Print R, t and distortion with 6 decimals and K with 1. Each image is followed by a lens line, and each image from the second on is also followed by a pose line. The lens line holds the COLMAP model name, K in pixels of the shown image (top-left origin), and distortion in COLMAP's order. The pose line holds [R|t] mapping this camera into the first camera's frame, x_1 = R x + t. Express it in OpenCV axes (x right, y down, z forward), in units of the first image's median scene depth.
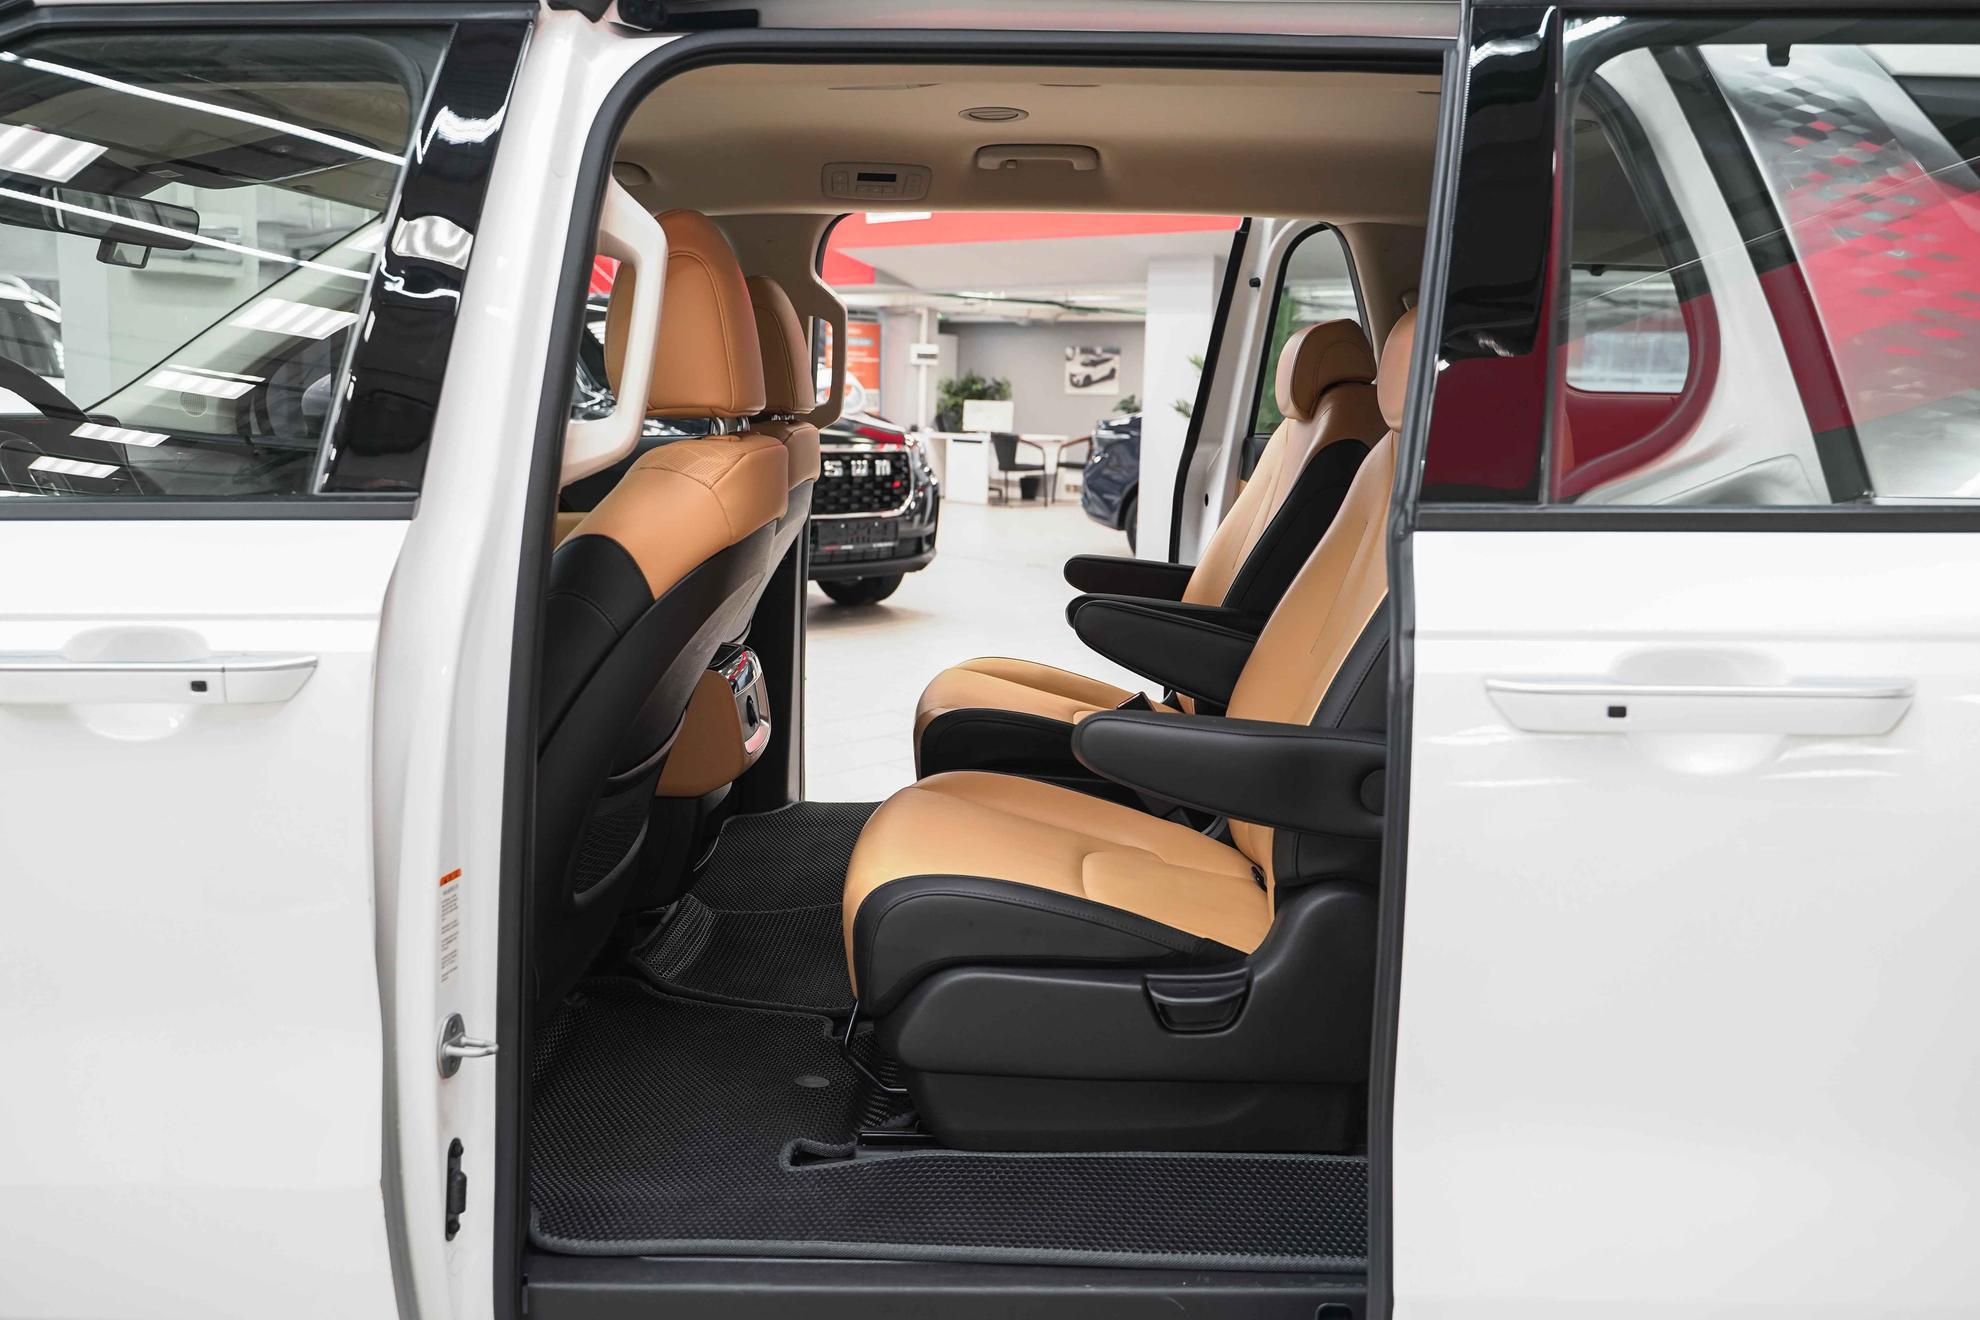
lens RADIAL K [[1584.8, 0, 991.4], [0, 1584.8, 544.3], [0, 0, 1]] dist [-0.001599, 0.004847]
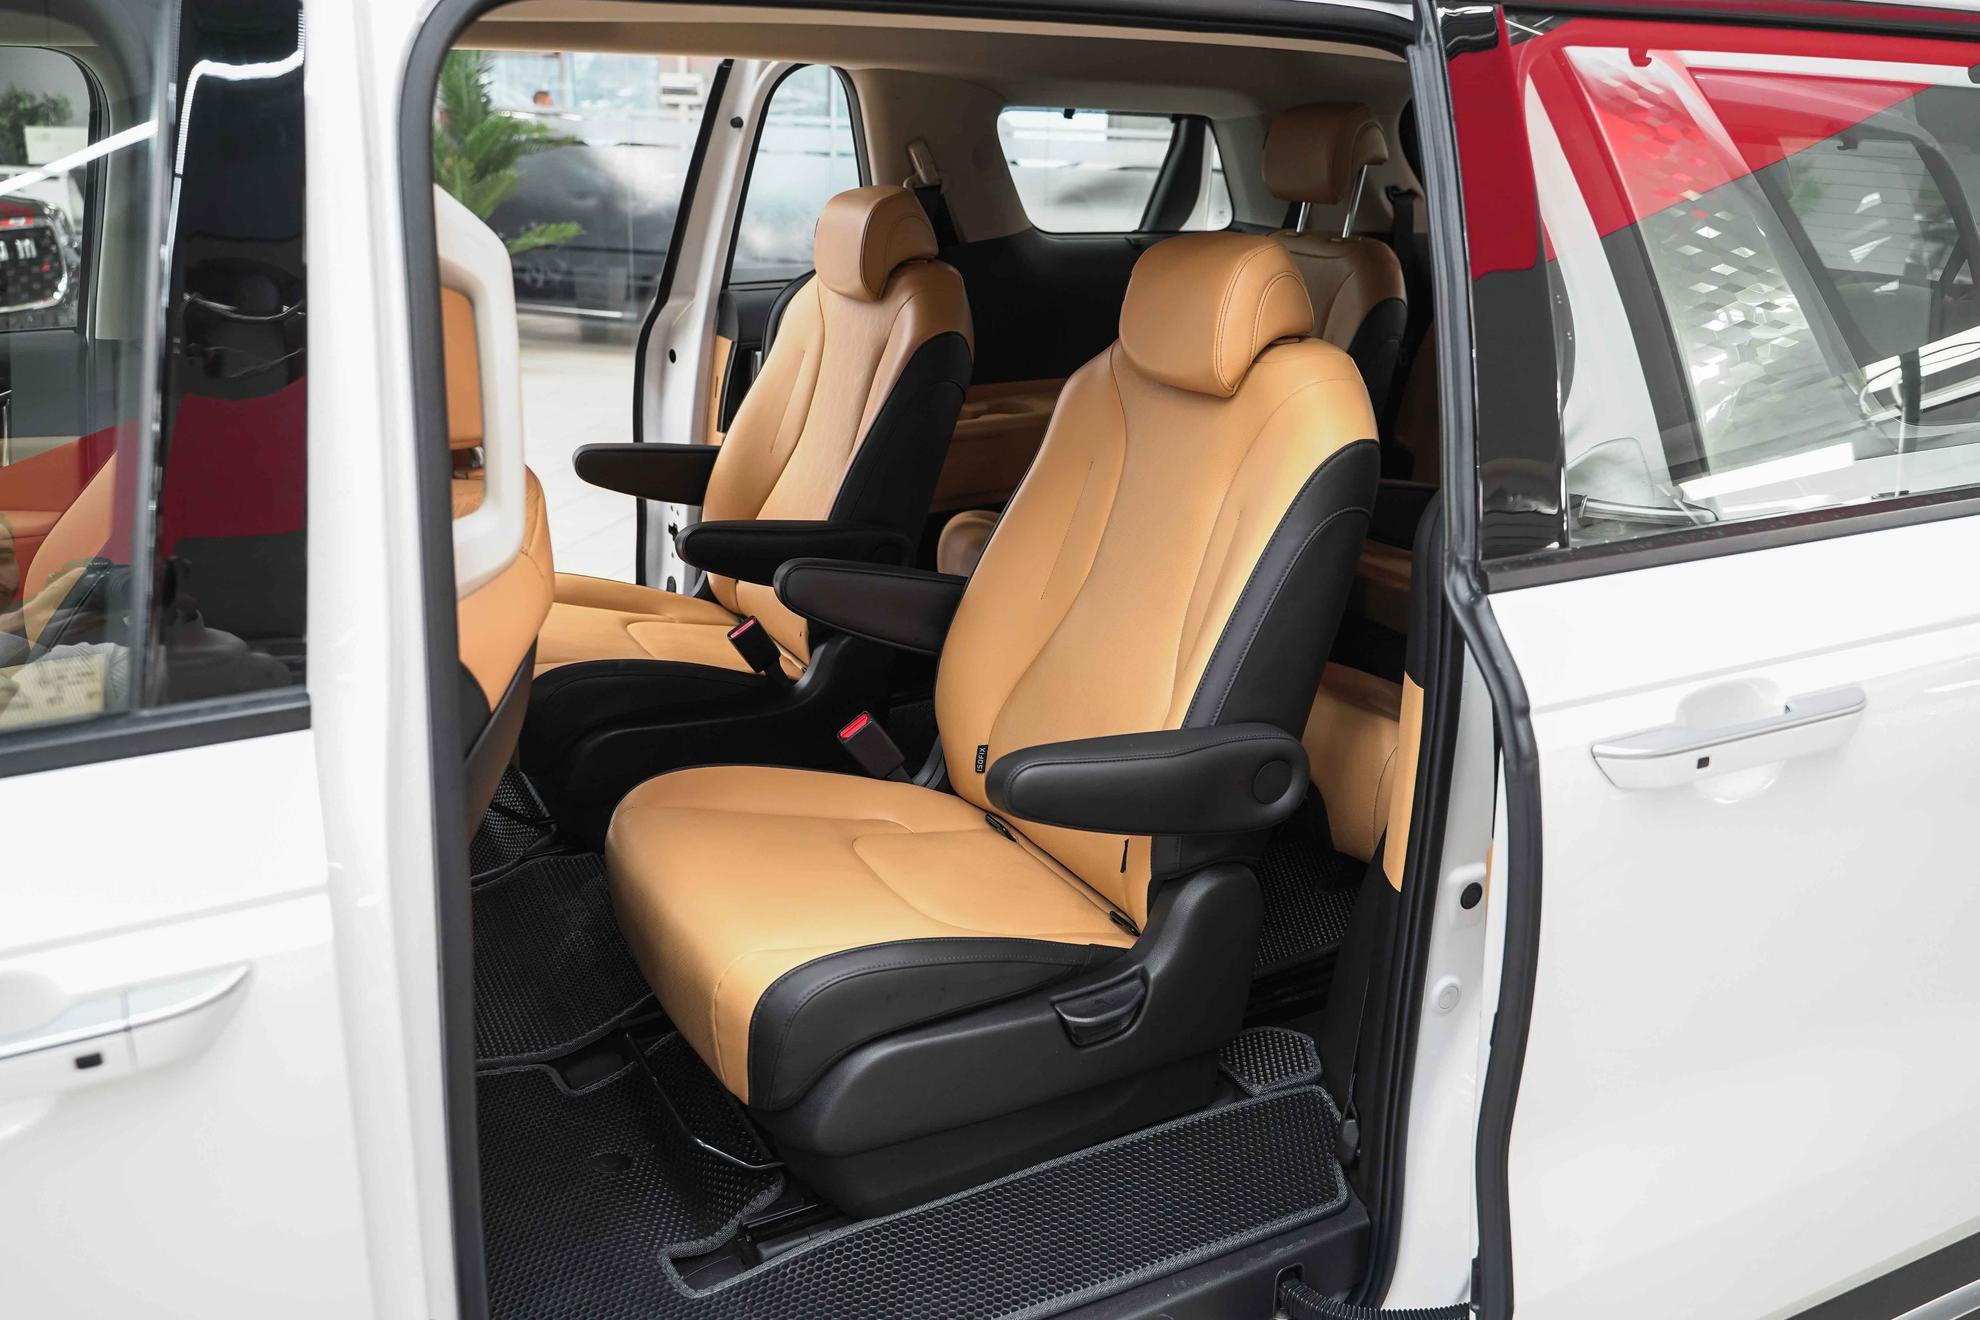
lens RADIAL K [[1586.2, 0, 981.7], [0, 1586.2, 580.2], [0, 0, 1]] dist [-0.006101, 0.005180]
pose [[0.875059, -0.133909, 0.465123, -0.351230], [0.045286, 0.979403, 0.196771, -0.168965], [-0.481893, -0.151122, 0.863100, 0.219424]]
